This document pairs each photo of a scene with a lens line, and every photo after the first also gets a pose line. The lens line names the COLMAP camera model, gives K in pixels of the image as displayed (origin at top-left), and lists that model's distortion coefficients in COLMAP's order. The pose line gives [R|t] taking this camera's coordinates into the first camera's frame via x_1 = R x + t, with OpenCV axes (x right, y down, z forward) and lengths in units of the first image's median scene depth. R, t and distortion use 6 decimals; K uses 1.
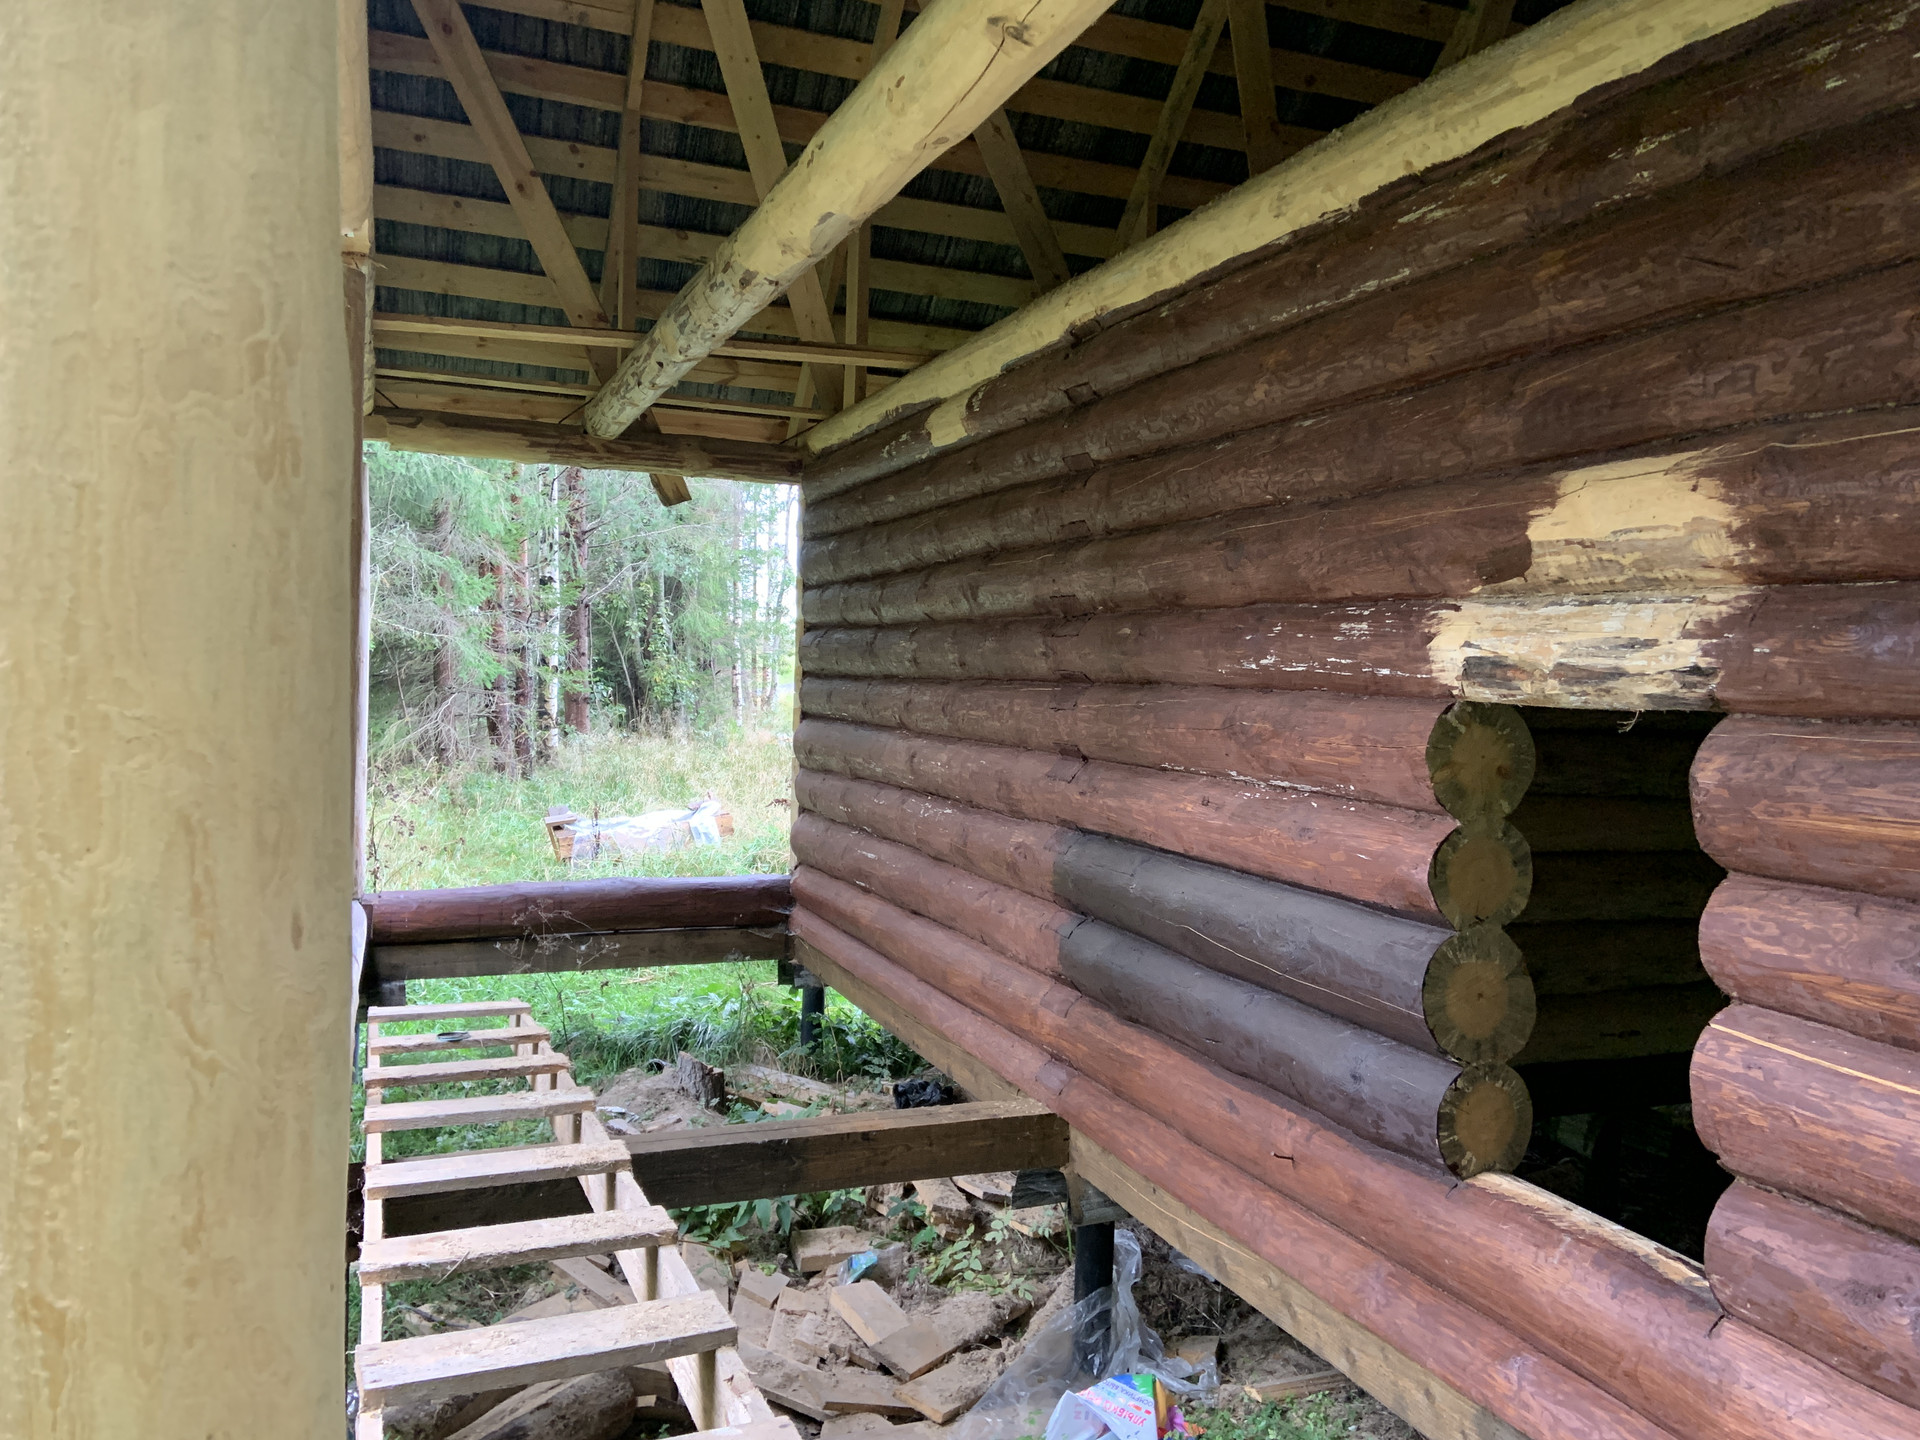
lens RADIAL K [[1441.2, 0, 948.5], [0, 1441.2, 711.8], [0, 0, 1]] dist [0.127526, -0.151701]
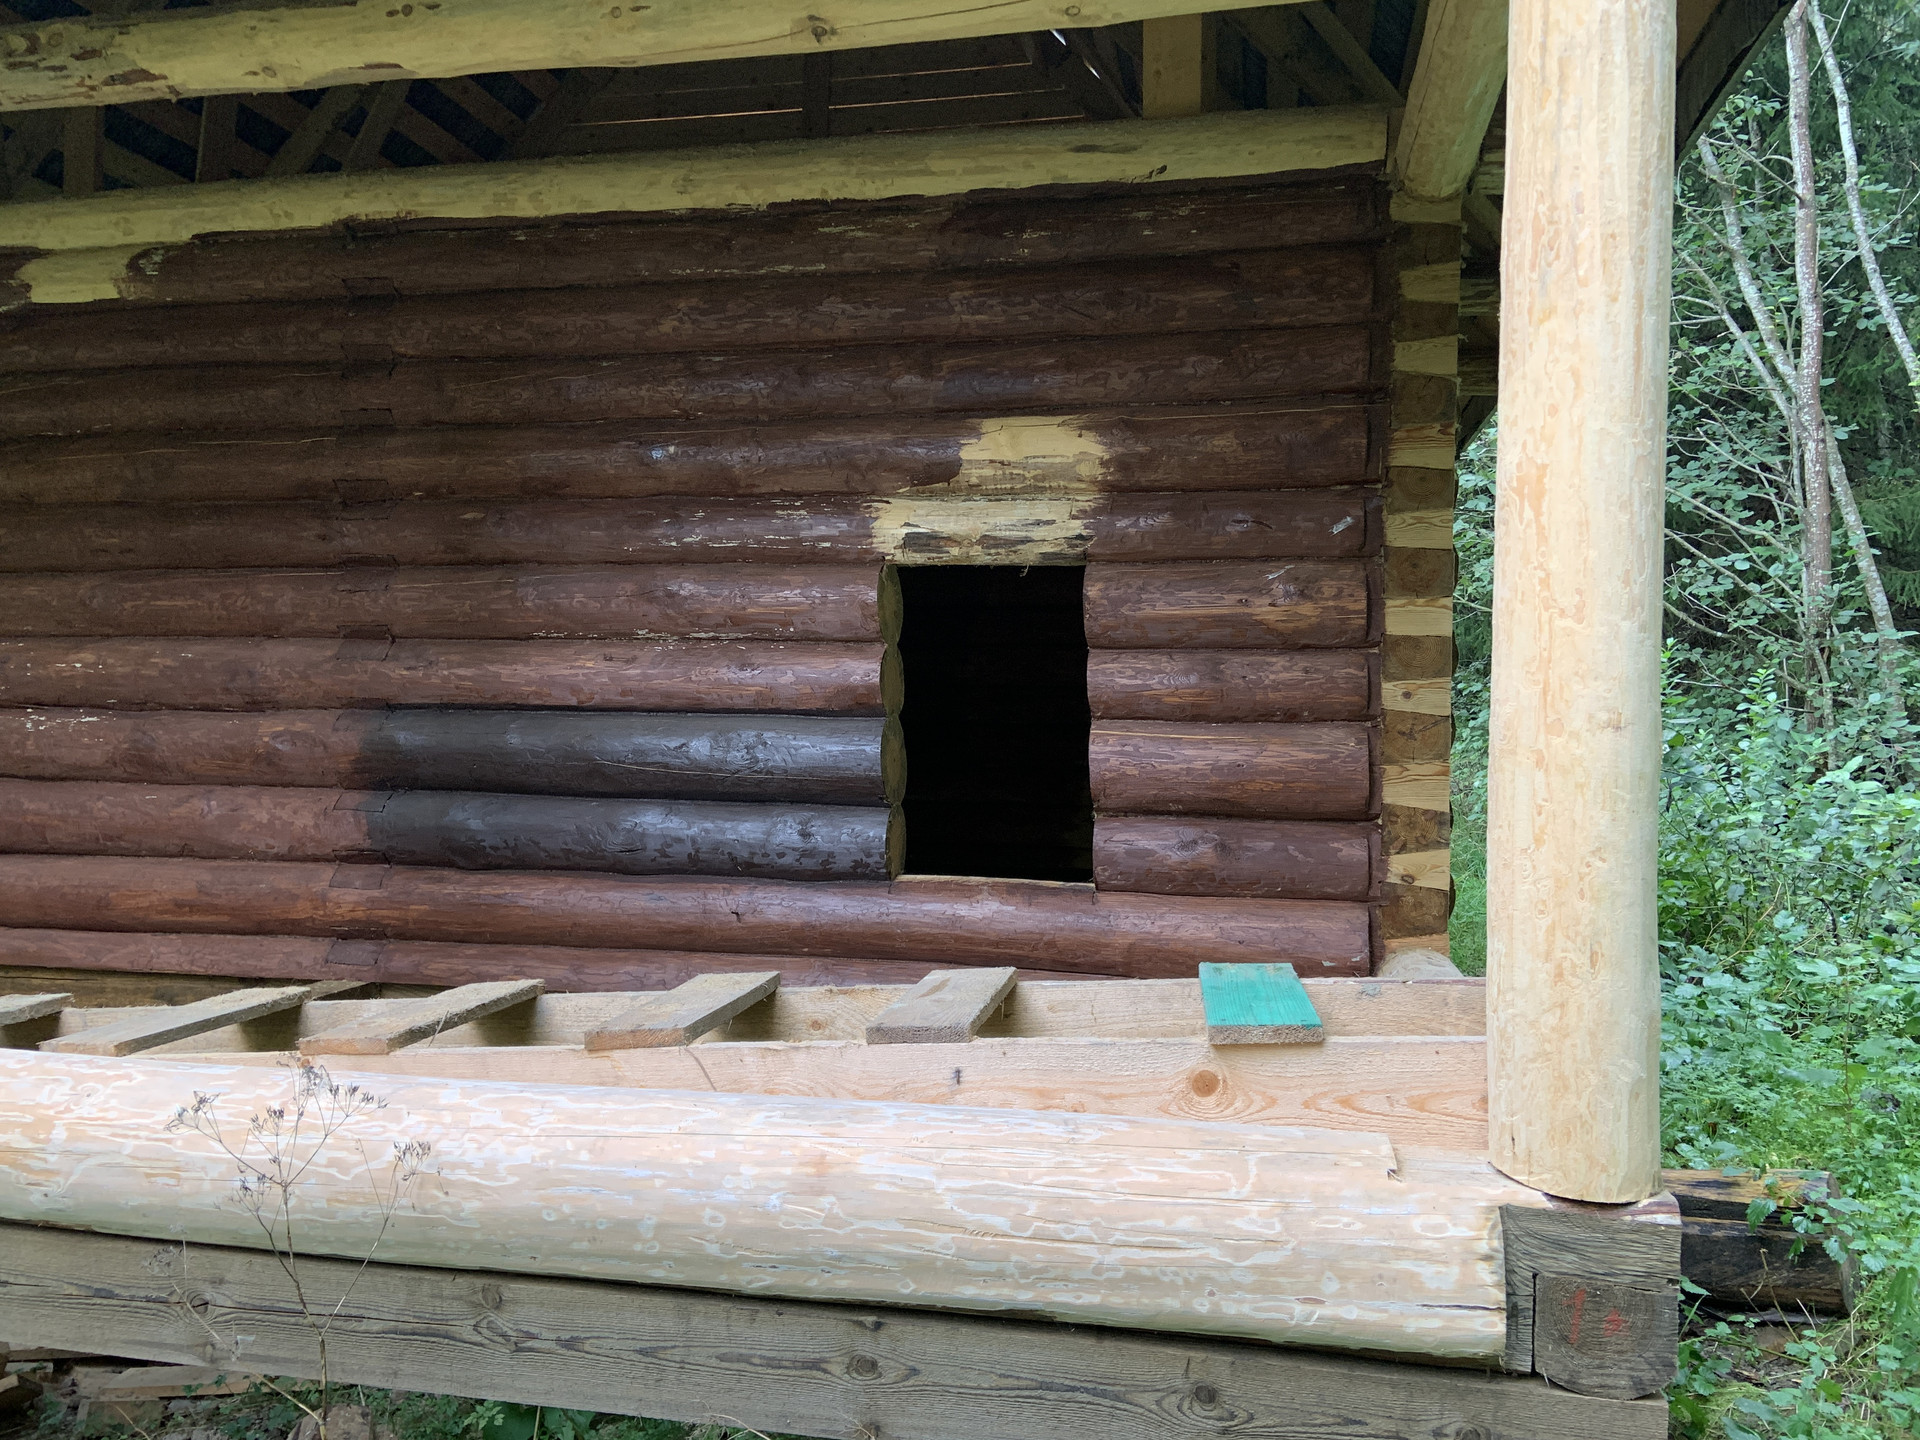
lens RADIAL K [[1441.2, 0, 948.5], [0, 1441.2, 711.8], [0, 0, 1]] dist [0.127526, -0.151701]
pose [[0.554066, -0.004048, 0.832463, -0.935450], [0.024916, 0.999621, -0.011723, 0.179226], [-0.832100, 0.027237, 0.553956, 0.141276]]
